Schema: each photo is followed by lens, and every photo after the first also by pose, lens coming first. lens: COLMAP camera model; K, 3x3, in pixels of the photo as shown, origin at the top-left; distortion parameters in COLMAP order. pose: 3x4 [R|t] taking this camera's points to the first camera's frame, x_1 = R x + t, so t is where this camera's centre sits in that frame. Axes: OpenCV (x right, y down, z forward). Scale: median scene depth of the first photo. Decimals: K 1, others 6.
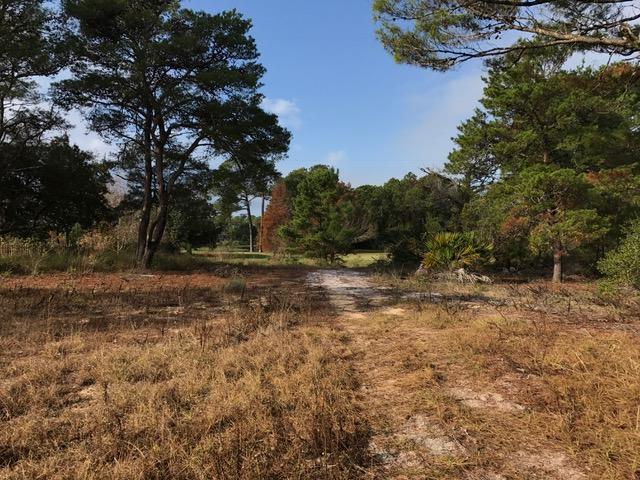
lens RADIAL K [[549.0, 0, 319.1], [0, 549.0, 240.5], [0, 0, 1]] dist [0.051847, -0.043827]
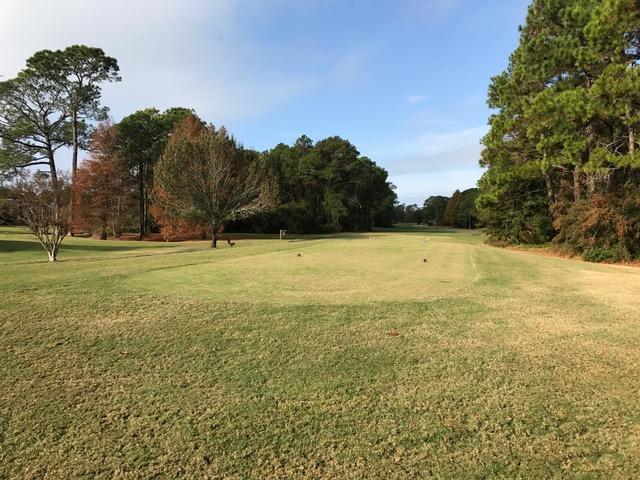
lens RADIAL K [[549.0, 0, 301.1], [0, 549.0, 230.2], [0, 0, 1]] dist [0.051847, -0.043827]
pose [[0.981659, 0.015005, 0.190054, 0.024083], [-0.017132, 0.999808, 0.009550, 0.004528], [-0.189874, -0.012631, 0.981727, 0.365514]]
